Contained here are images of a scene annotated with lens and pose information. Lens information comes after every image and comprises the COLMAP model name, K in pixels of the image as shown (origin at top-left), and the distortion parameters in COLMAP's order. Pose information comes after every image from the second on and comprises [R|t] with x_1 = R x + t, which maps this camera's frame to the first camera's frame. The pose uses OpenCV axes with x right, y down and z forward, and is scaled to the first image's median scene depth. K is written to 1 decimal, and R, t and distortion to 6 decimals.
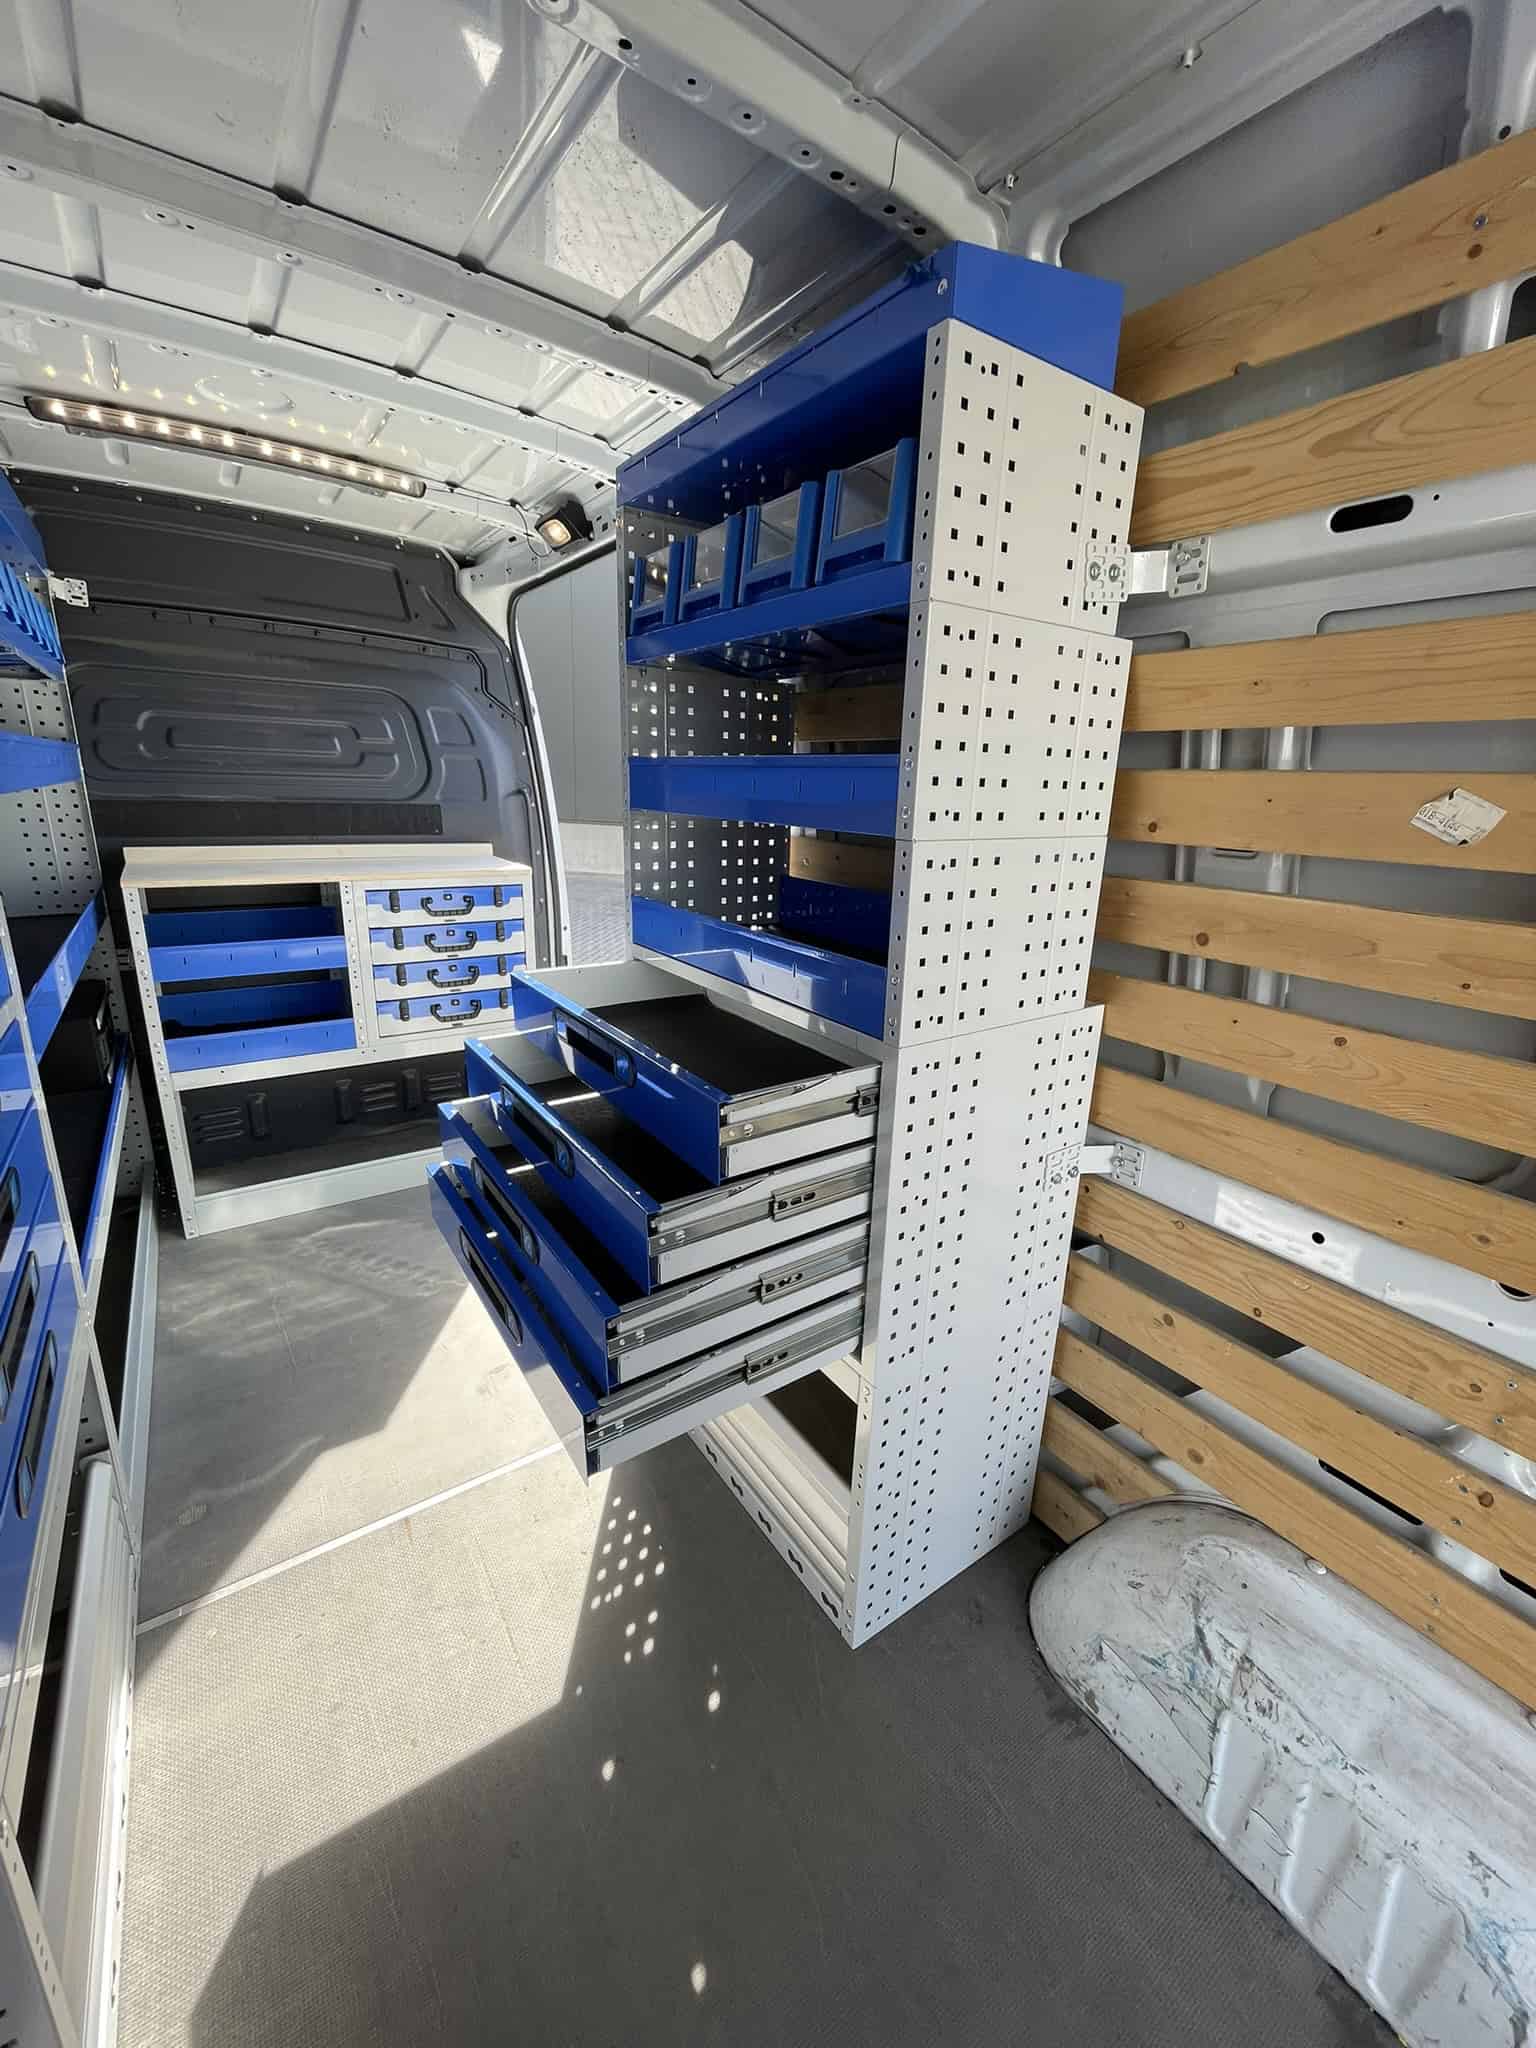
lens RADIAL K [[825.2, 0, 776.3], [0, 825.2, 1020.3], [0, 0, 1]] dist [-0.003836, 0.000178]
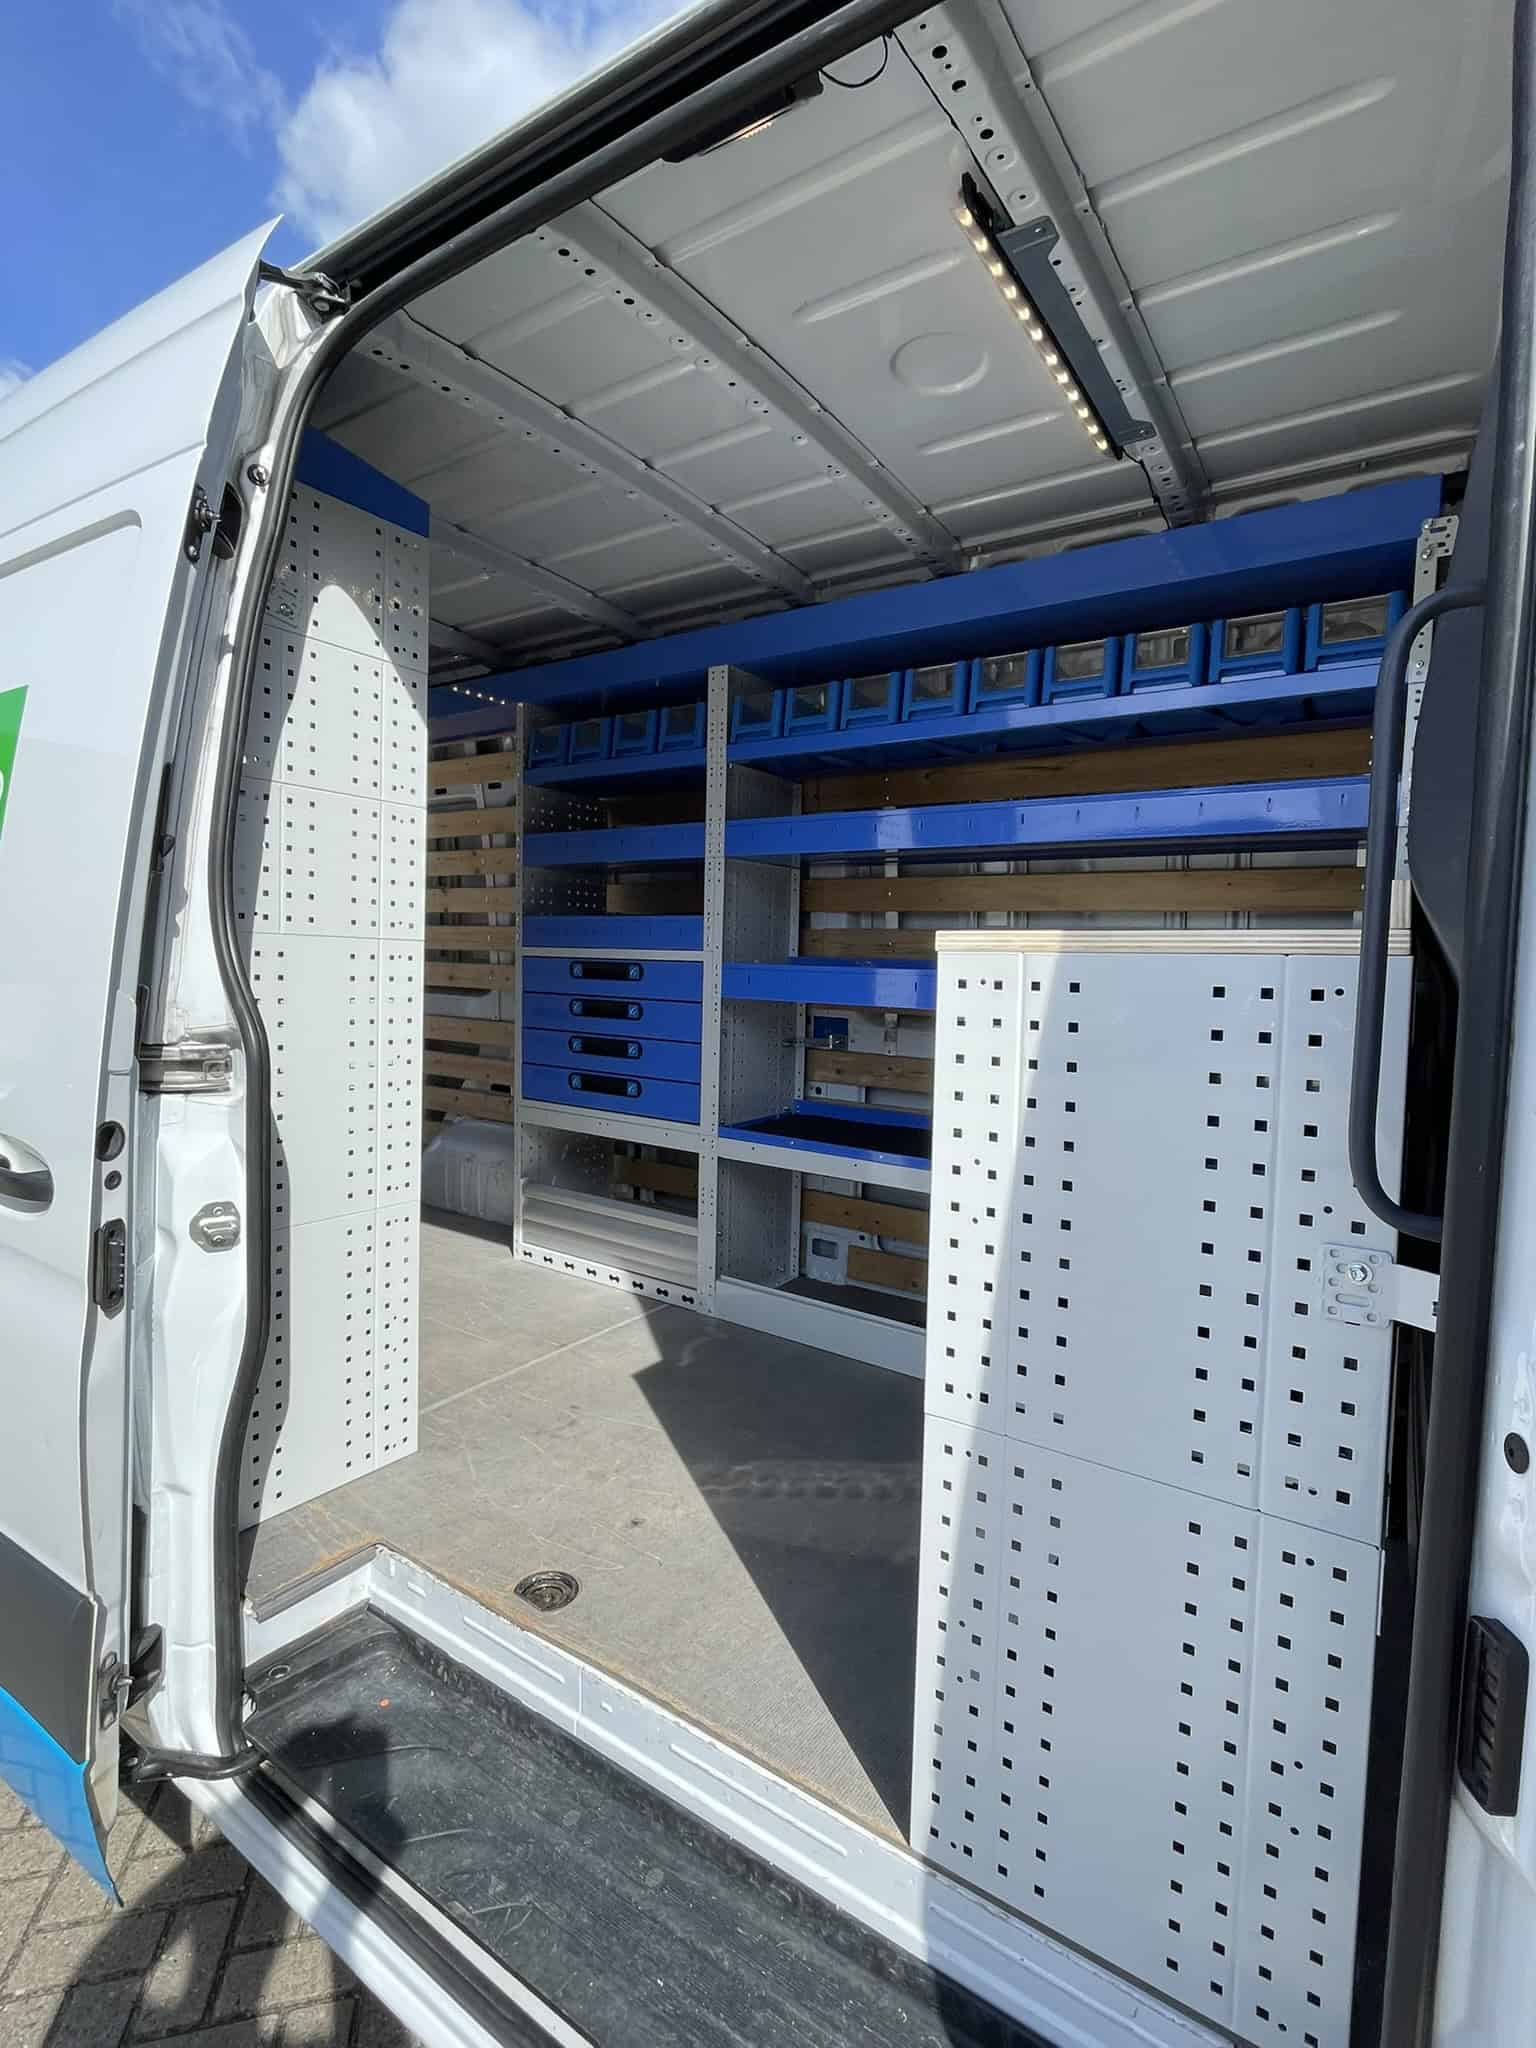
lens RADIAL K [[968.0, 0, 778.0], [0, 968.0, 1015.9], [0, 0, 1]] dist [-0.003508, -0.000022]
pose [[-0.932021, -0.044128, -0.359707, -0.181435], [-0.160096, 0.940591, 0.299428, -0.461370], [0.325124, 0.336661, -0.883716, 2.384943]]
